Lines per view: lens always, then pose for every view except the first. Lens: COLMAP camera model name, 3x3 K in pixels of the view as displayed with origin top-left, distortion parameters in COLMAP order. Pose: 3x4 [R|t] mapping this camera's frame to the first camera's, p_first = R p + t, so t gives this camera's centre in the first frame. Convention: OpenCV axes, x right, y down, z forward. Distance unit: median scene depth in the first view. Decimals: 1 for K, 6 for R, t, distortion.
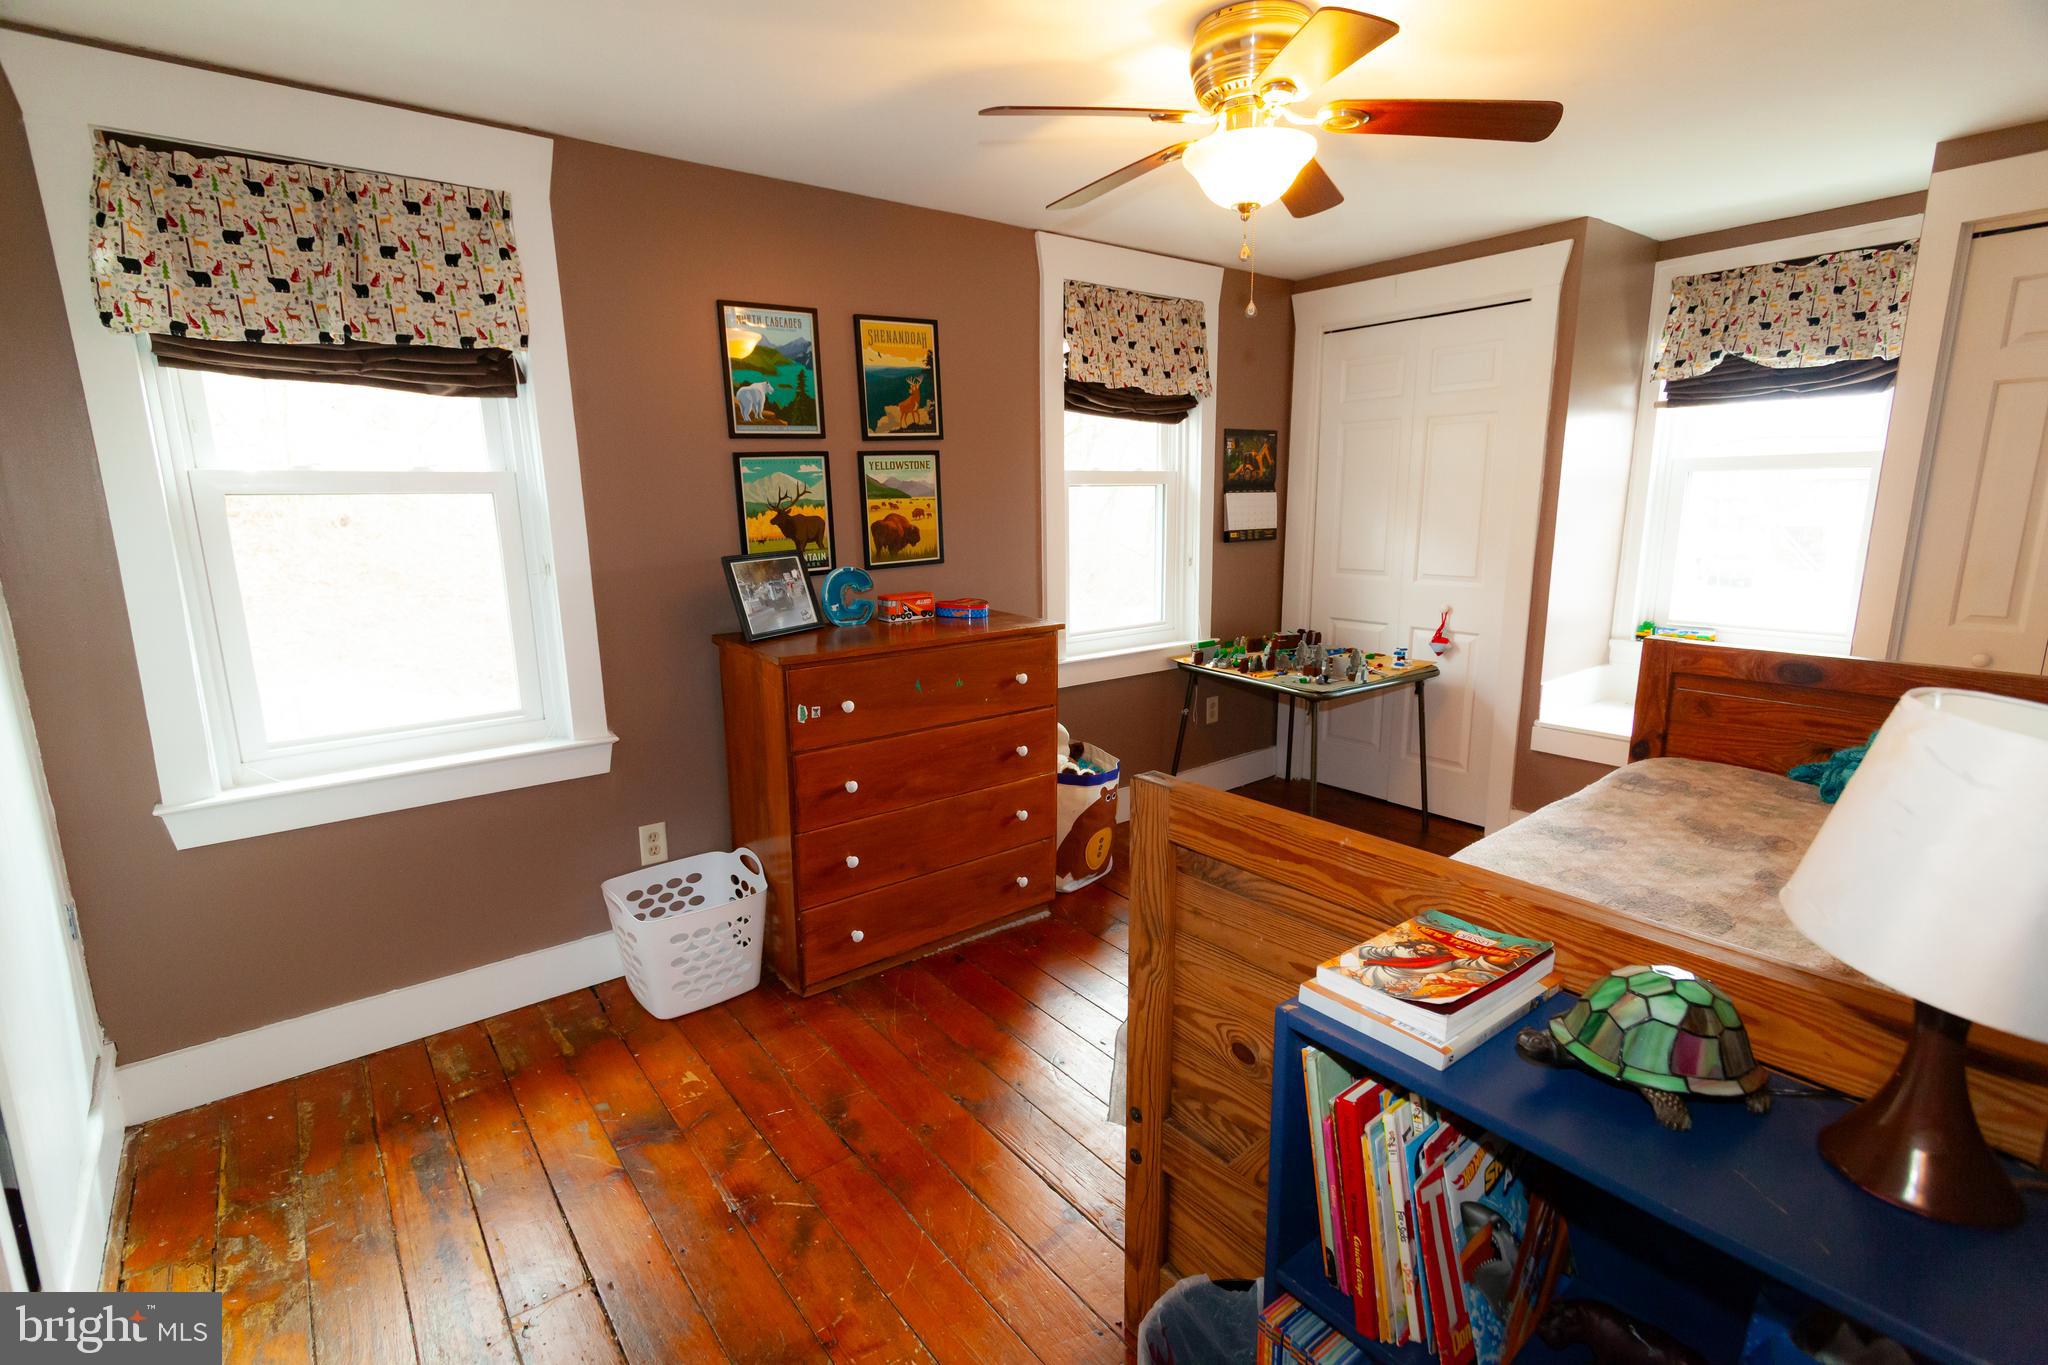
lens RADIAL K [[947.3, 0, 1016.7], [0, 947.3, 684.5], [0, 0, 1]] dist [0.017375, -0.007138]
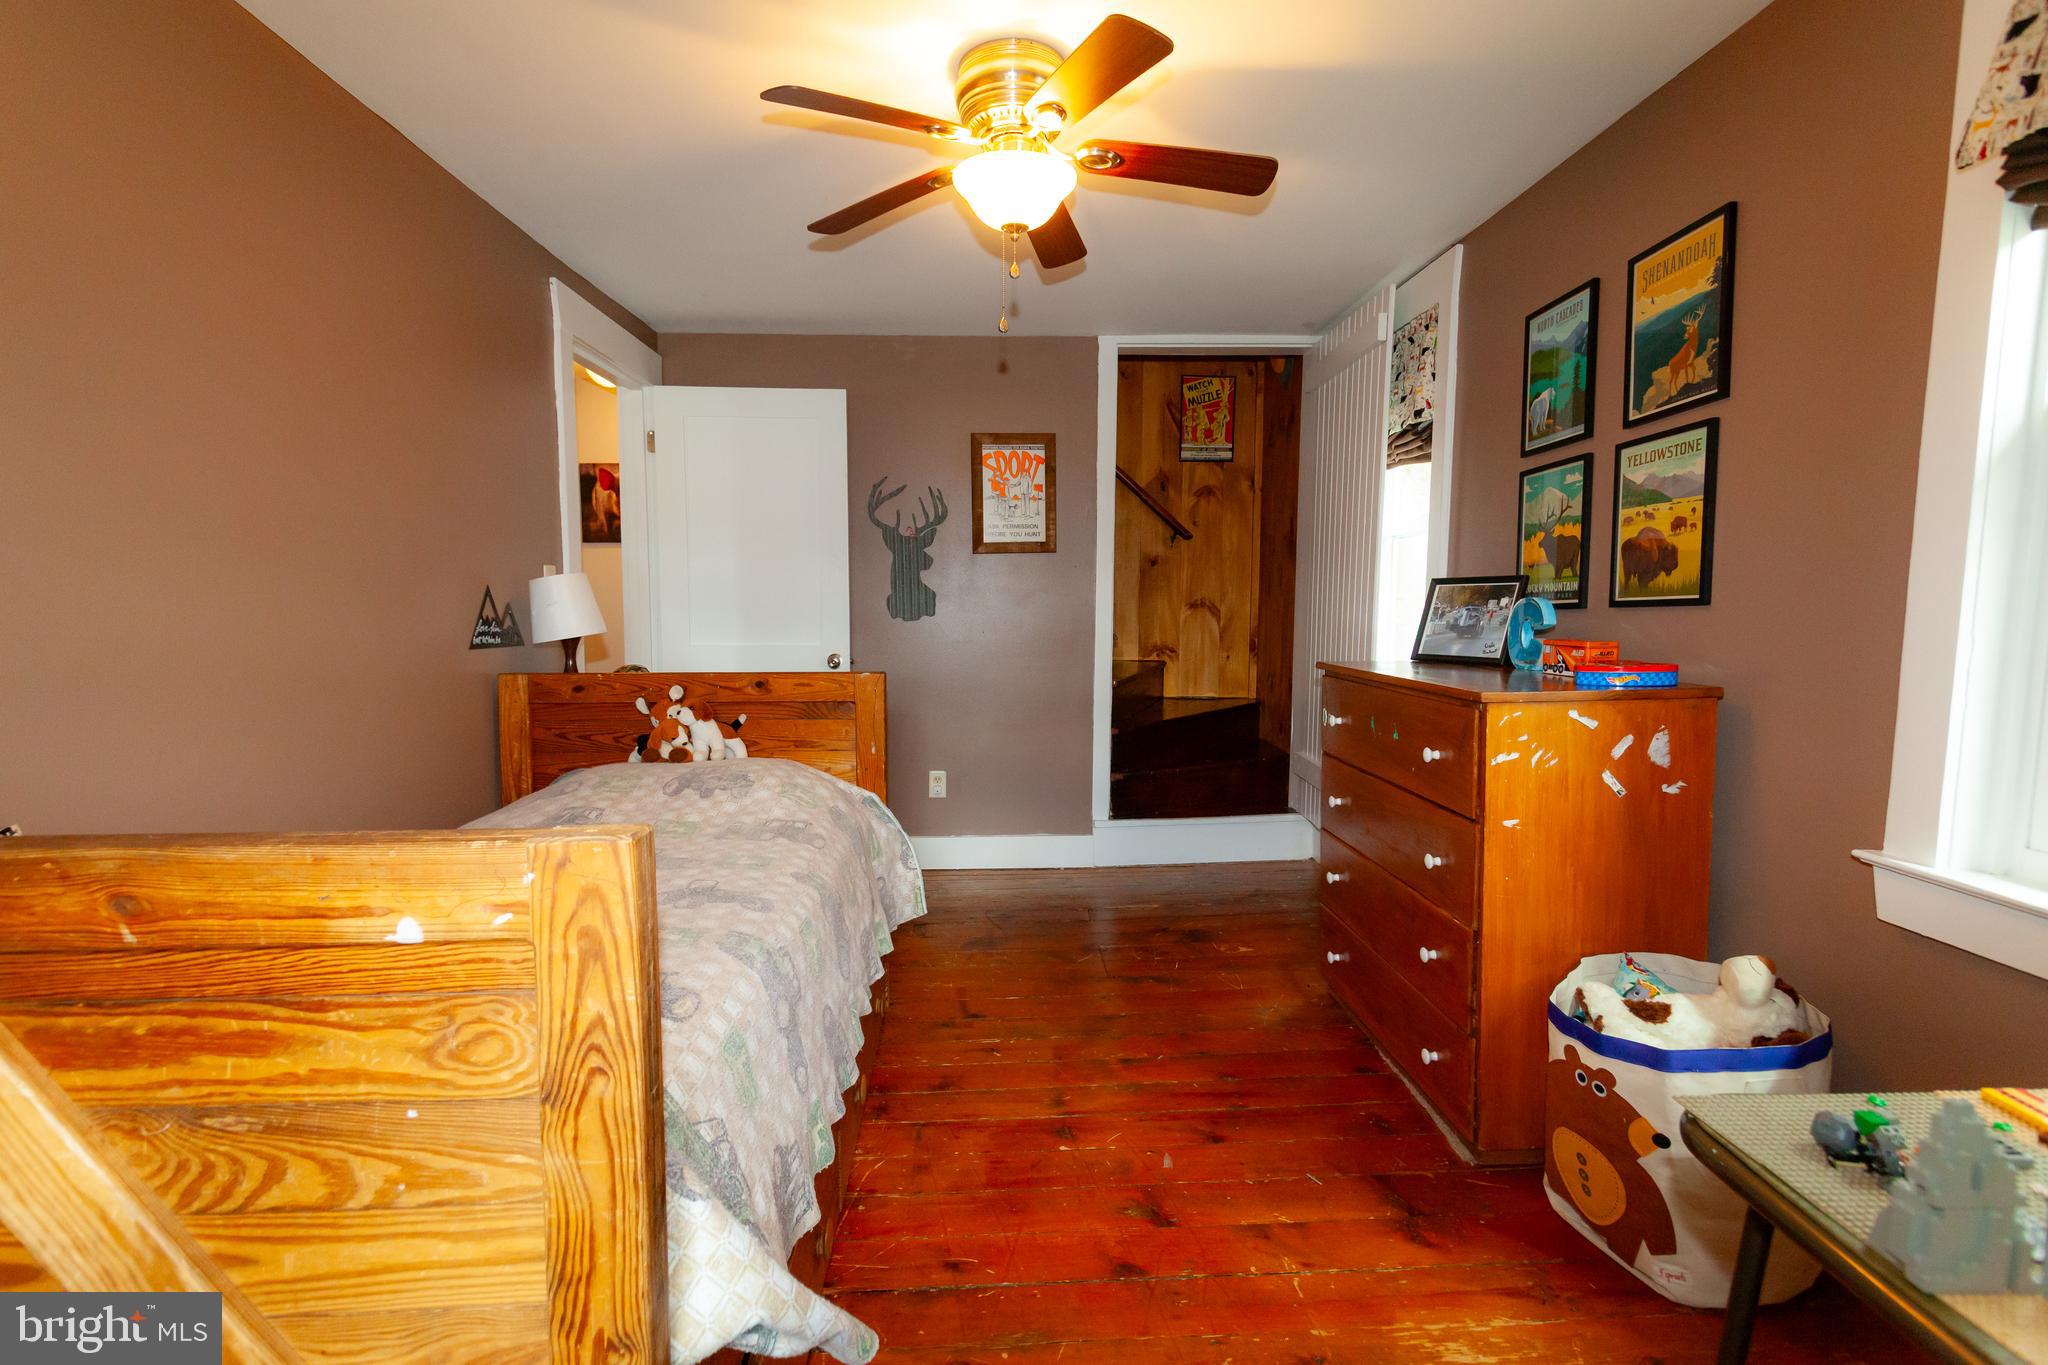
lens RADIAL K [[947.3, 0, 1016.7], [0, 947.3, 684.5], [0, 0, 1]] dist [0.017375, -0.007138]
pose [[-0.579888, 0.083918, -0.810363, 0.679444], [-0.160153, 0.963531, 0.214383, -0.143765], [0.798800, 0.254100, -0.545300, 1.025194]]
